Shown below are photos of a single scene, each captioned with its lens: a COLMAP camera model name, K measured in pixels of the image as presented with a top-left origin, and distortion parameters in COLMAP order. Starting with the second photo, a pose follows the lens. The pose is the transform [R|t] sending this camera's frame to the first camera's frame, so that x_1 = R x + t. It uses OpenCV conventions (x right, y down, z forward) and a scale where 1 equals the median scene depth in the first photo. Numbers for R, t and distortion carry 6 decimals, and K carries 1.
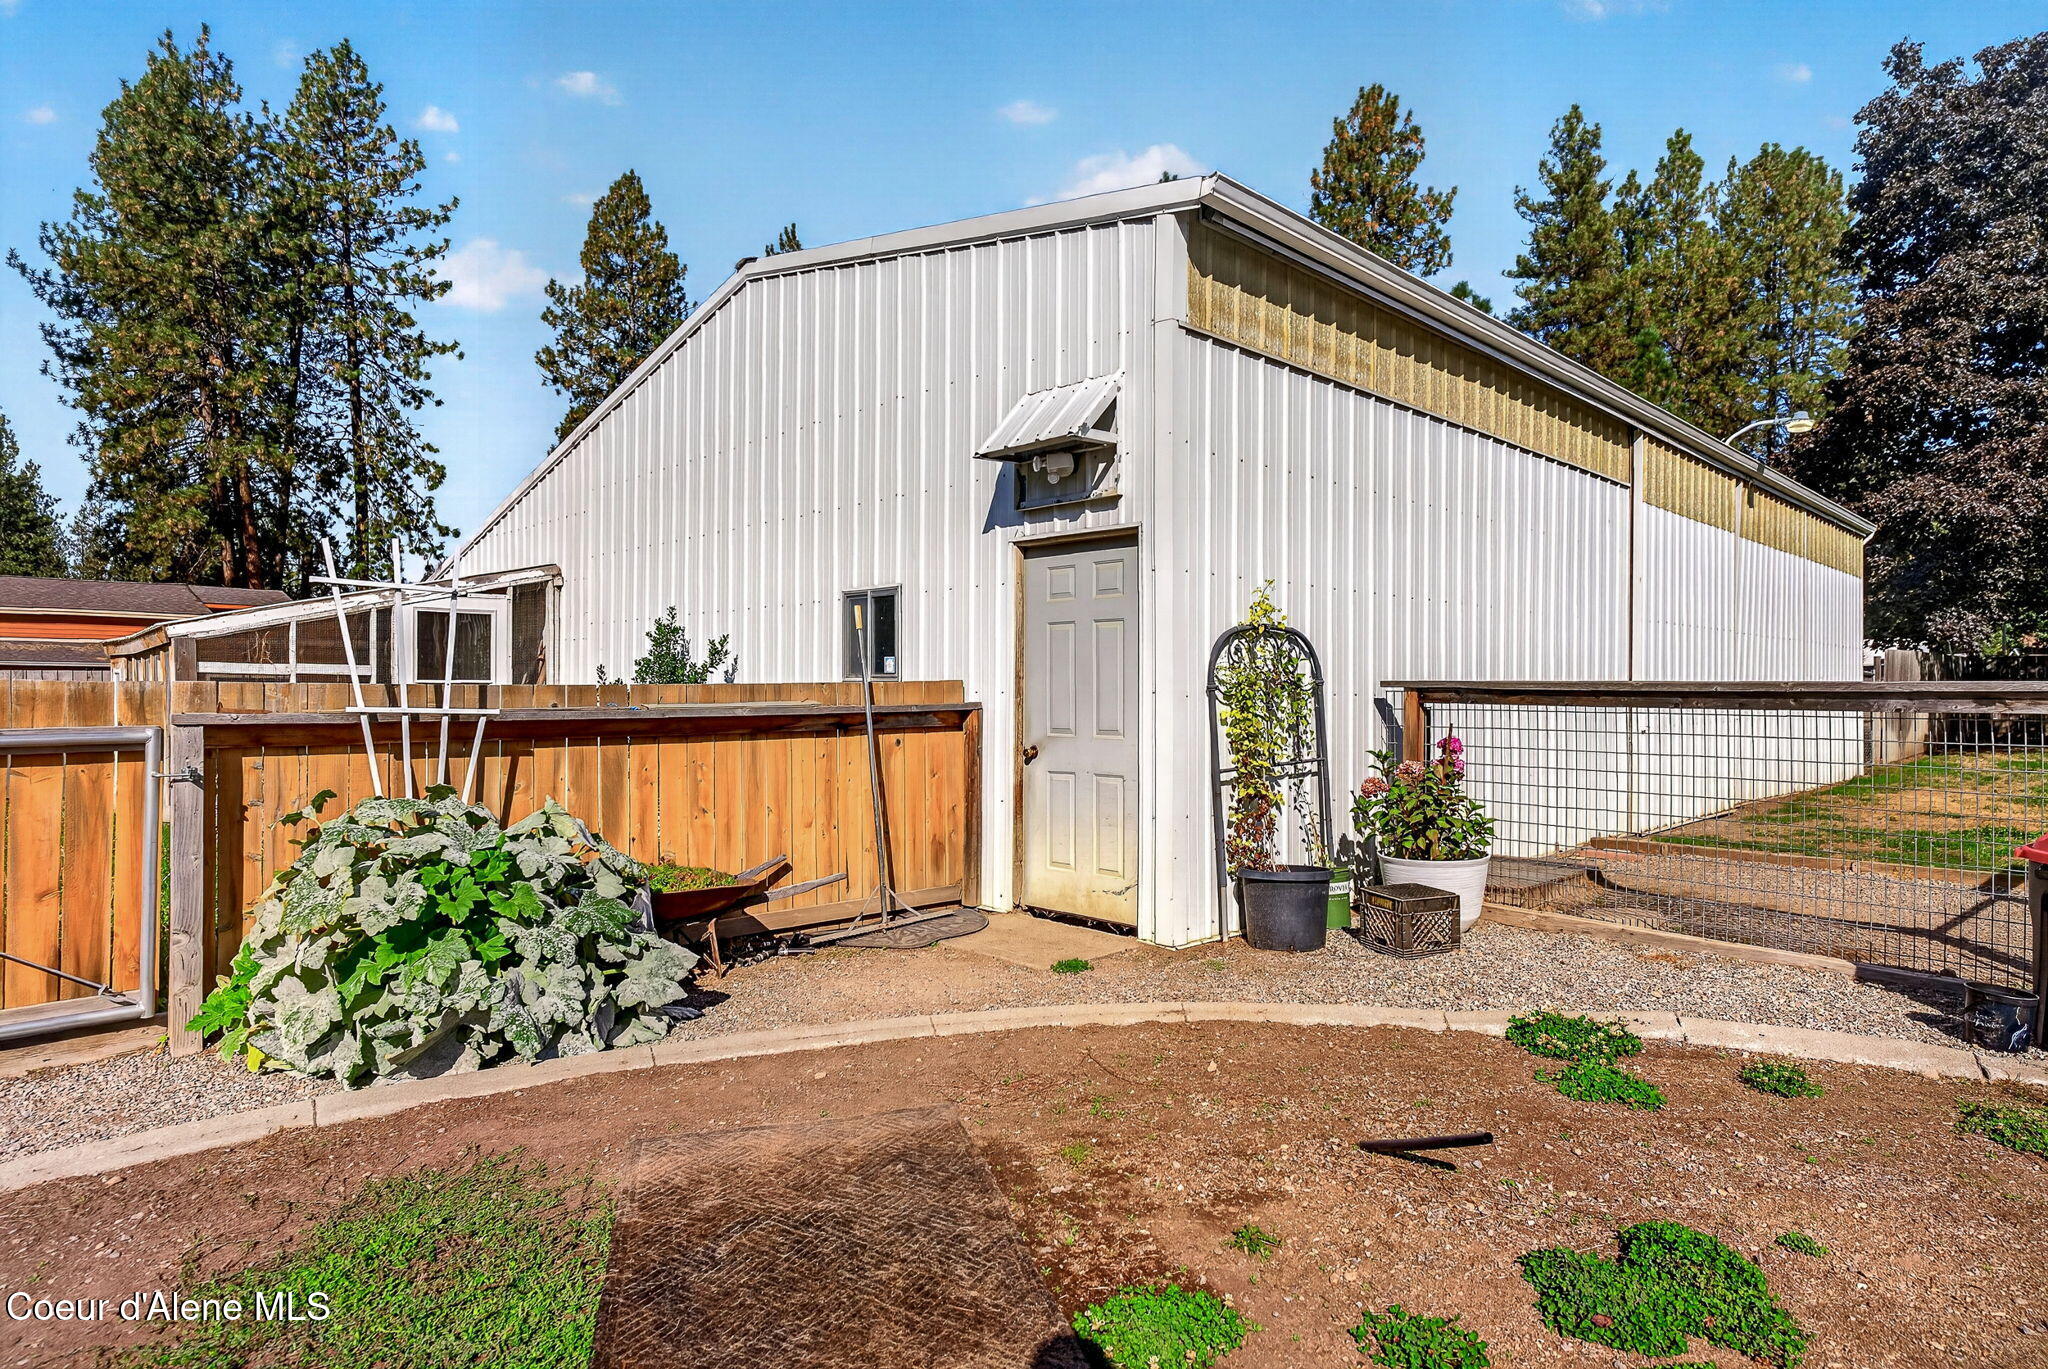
lens RADIAL K [[1126.1, 0, 1026.7], [0, 1126.1, 687.4], [0, 0, 1]] dist [0.002503, -0.000357]
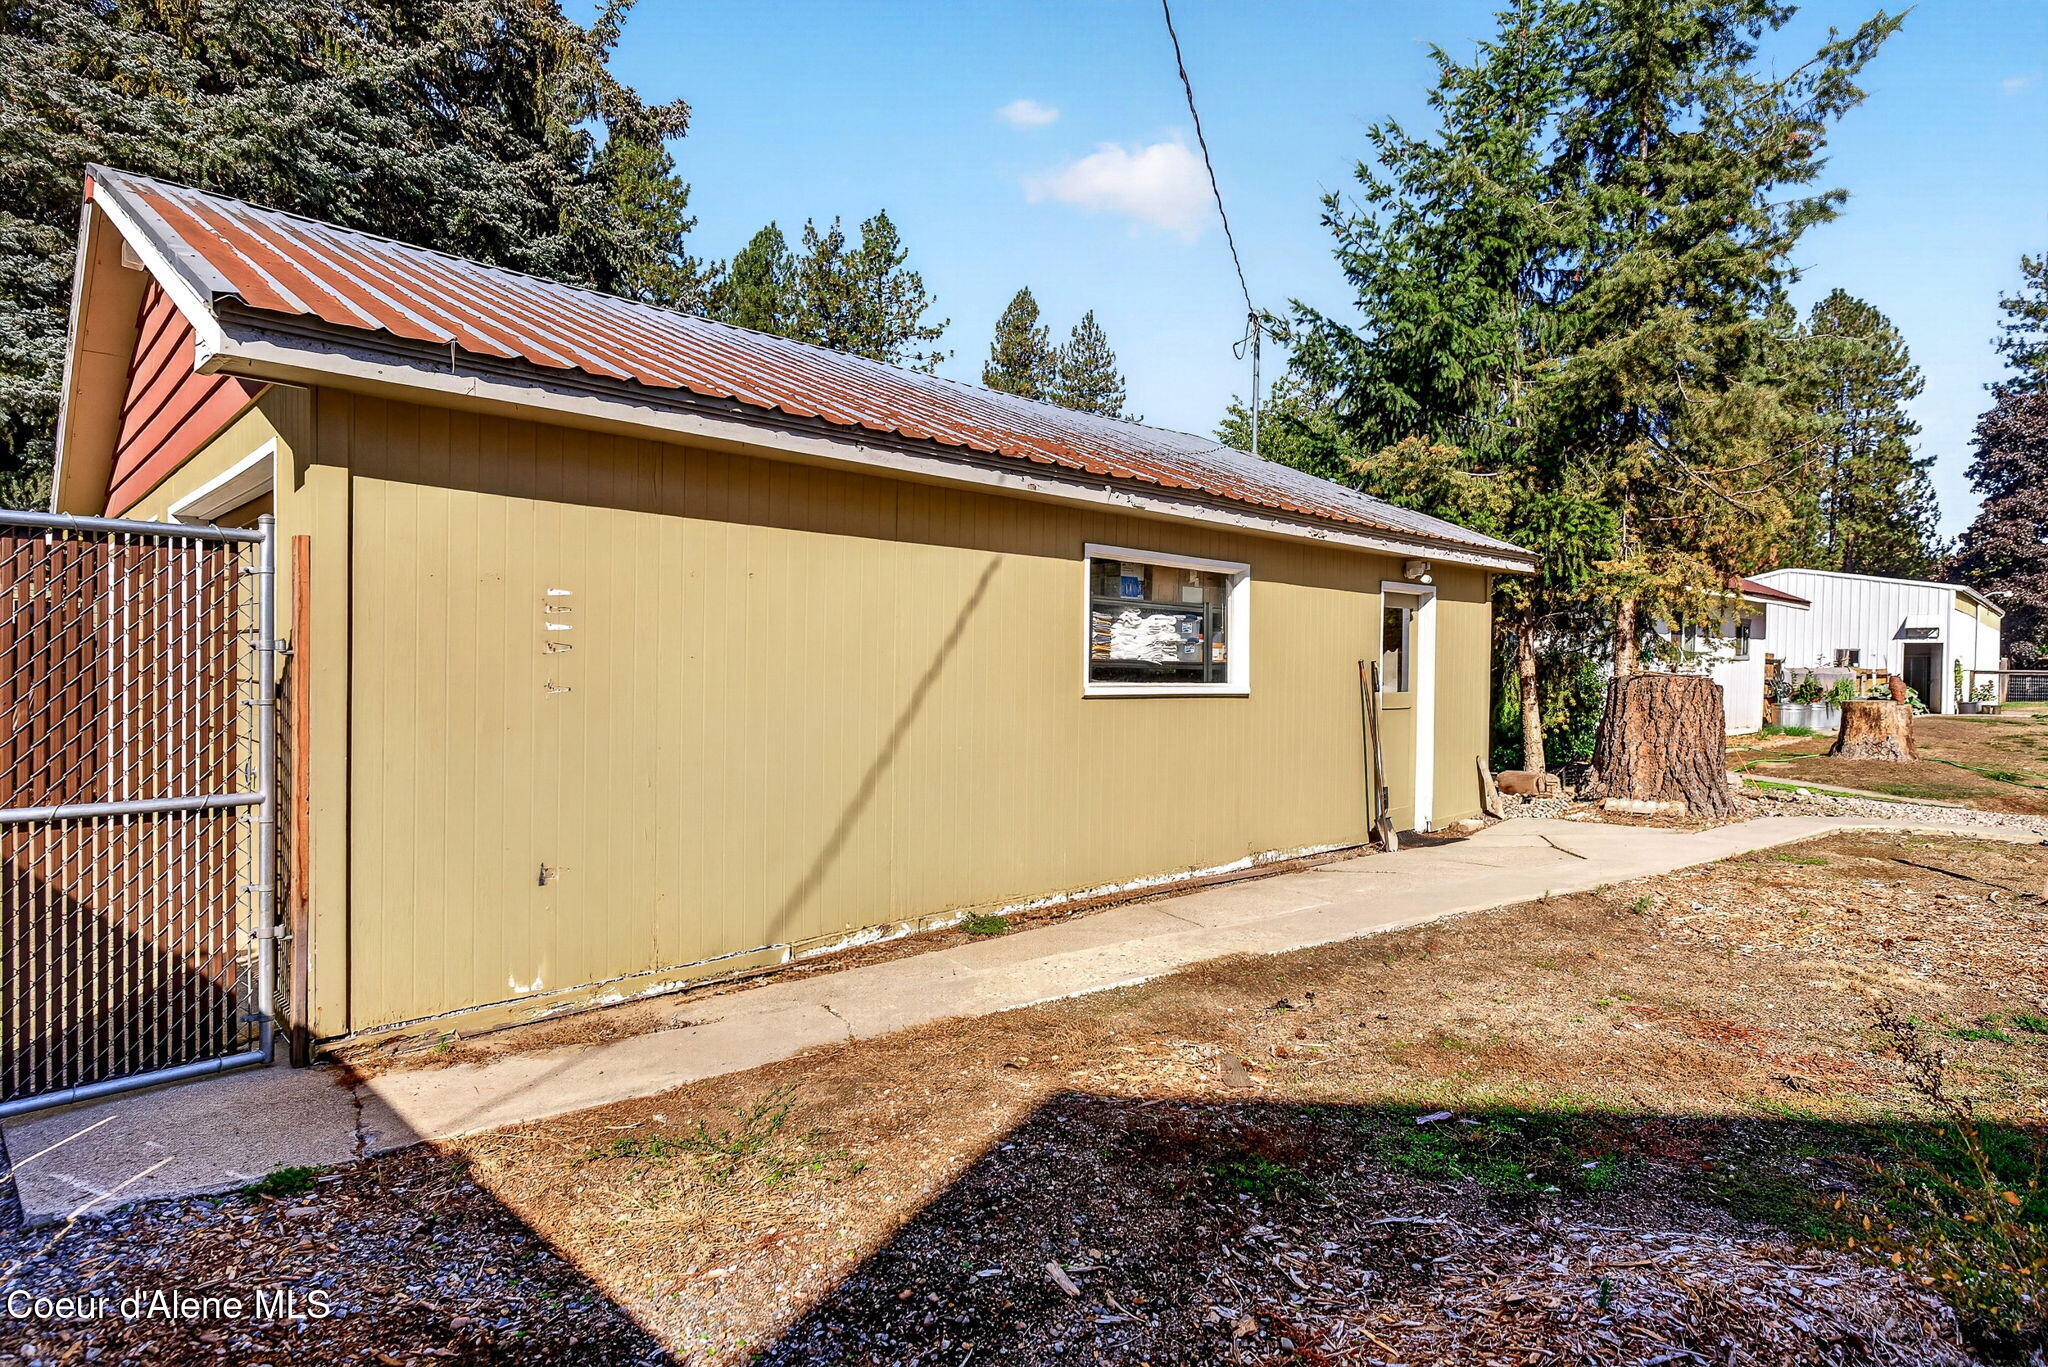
lens RADIAL K [[1120.2, 0, 1029.8], [0, 1120.2, 689.0], [0, 0, 1]] dist [-0.000999, -0.001435]
pose [[0.999343, 0.009857, 0.034867, -0.493437], [-0.010577, 0.999734, 0.020516, 0.002847], [-0.034655, -0.020872, 0.999181, -0.470722]]
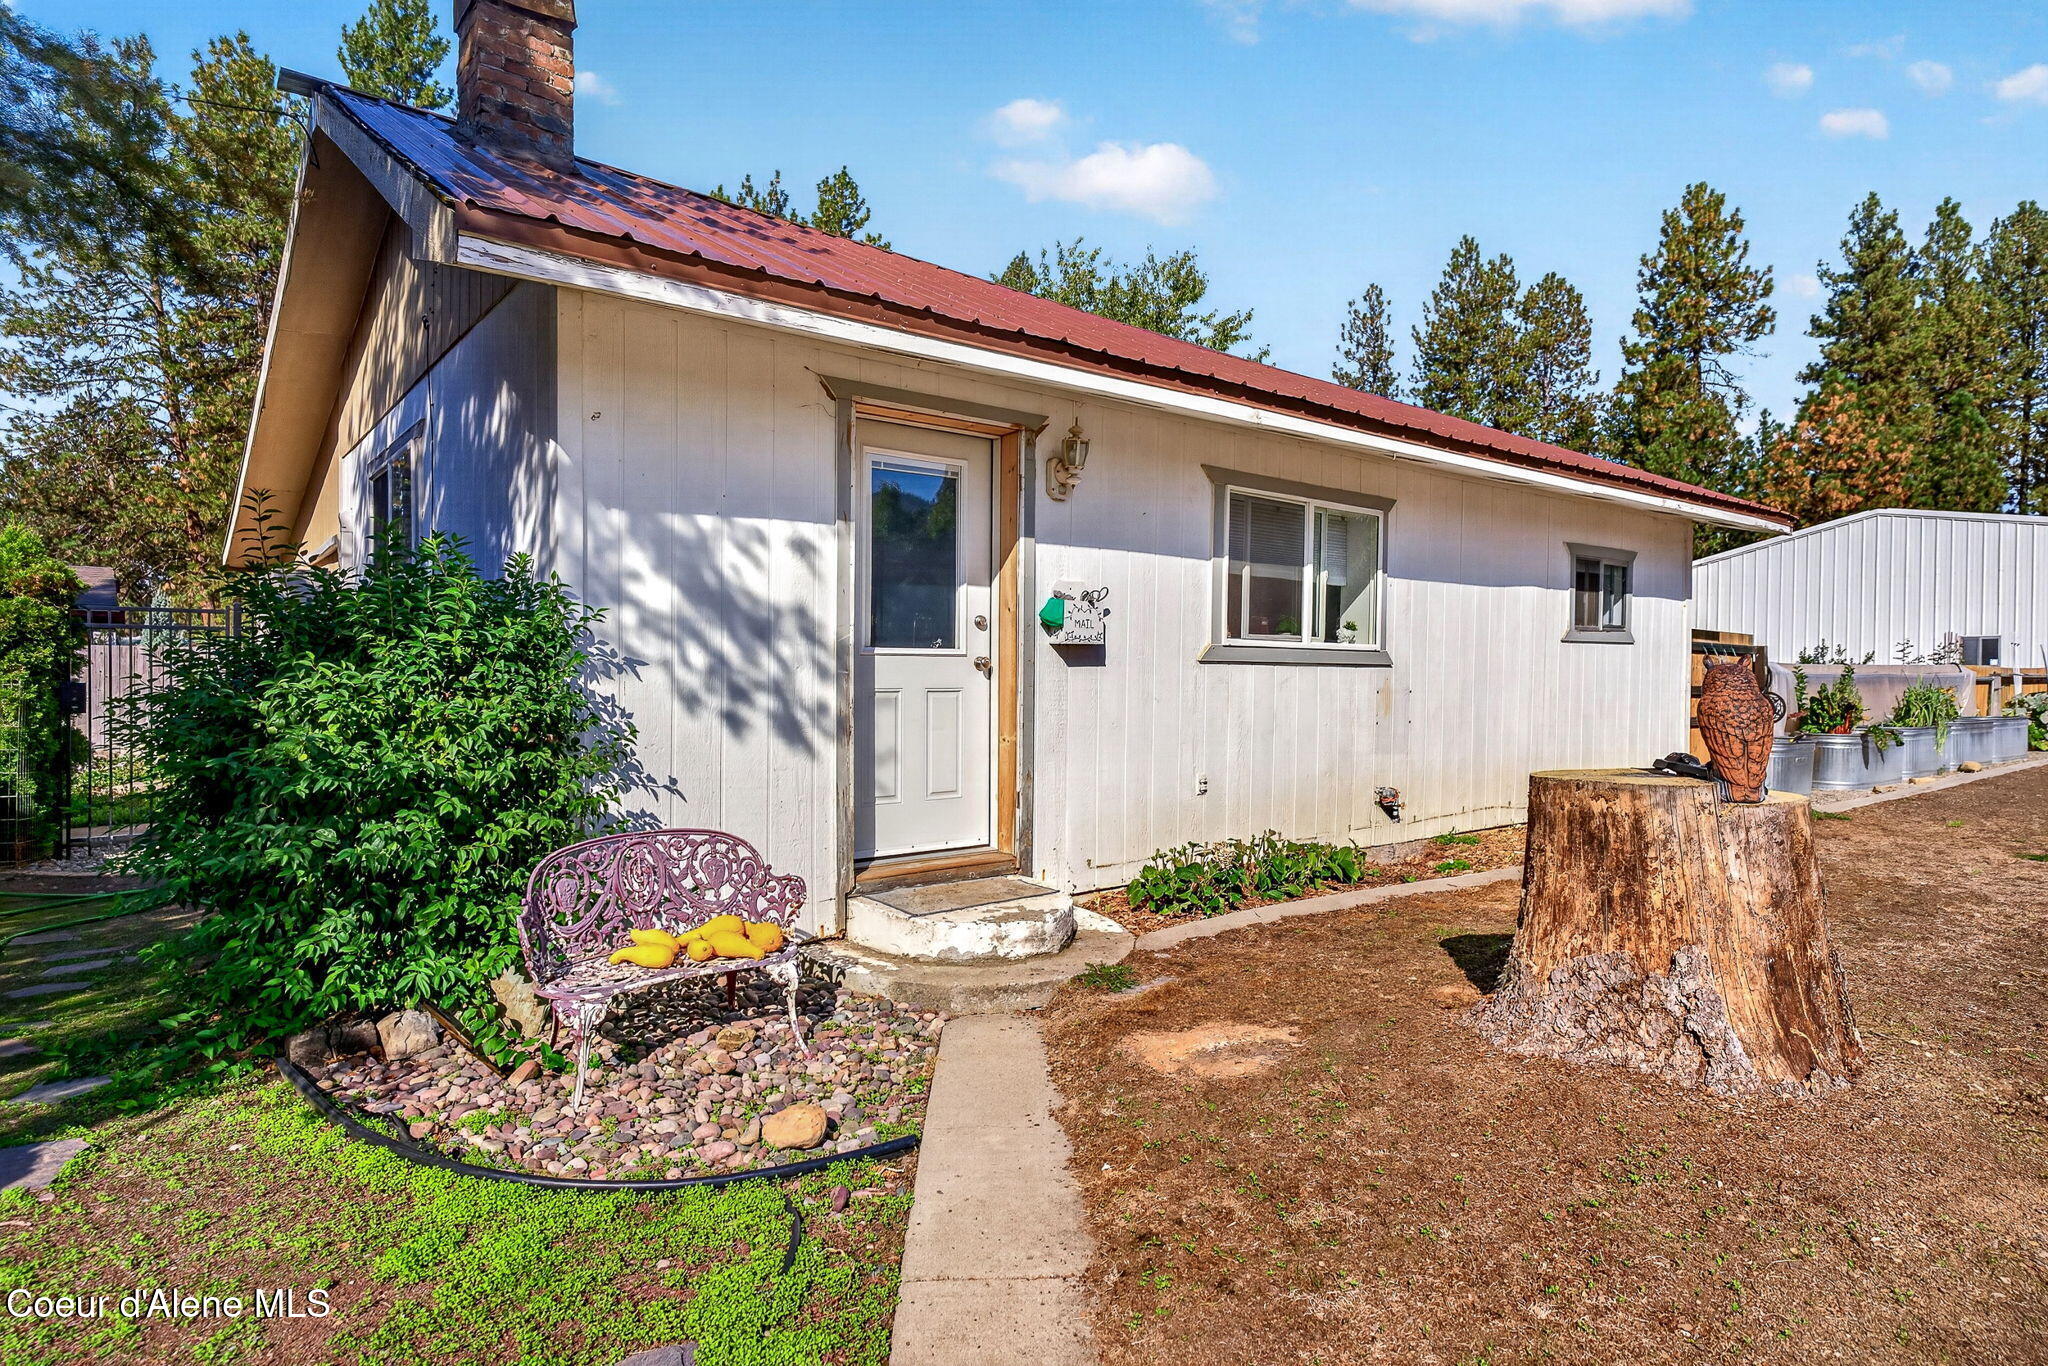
lens RADIAL K [[1120.2, 0, 1029.8], [0, 1120.2, 688.5], [0, 0, 1]] dist [-0.000999, -0.001435]
pose [[0.996411, 0.004162, -0.084541, -0.304468], [-0.003414, 0.999954, 0.008992, 0.003823], [0.084575, -0.008671, 0.996379, -0.267017]]
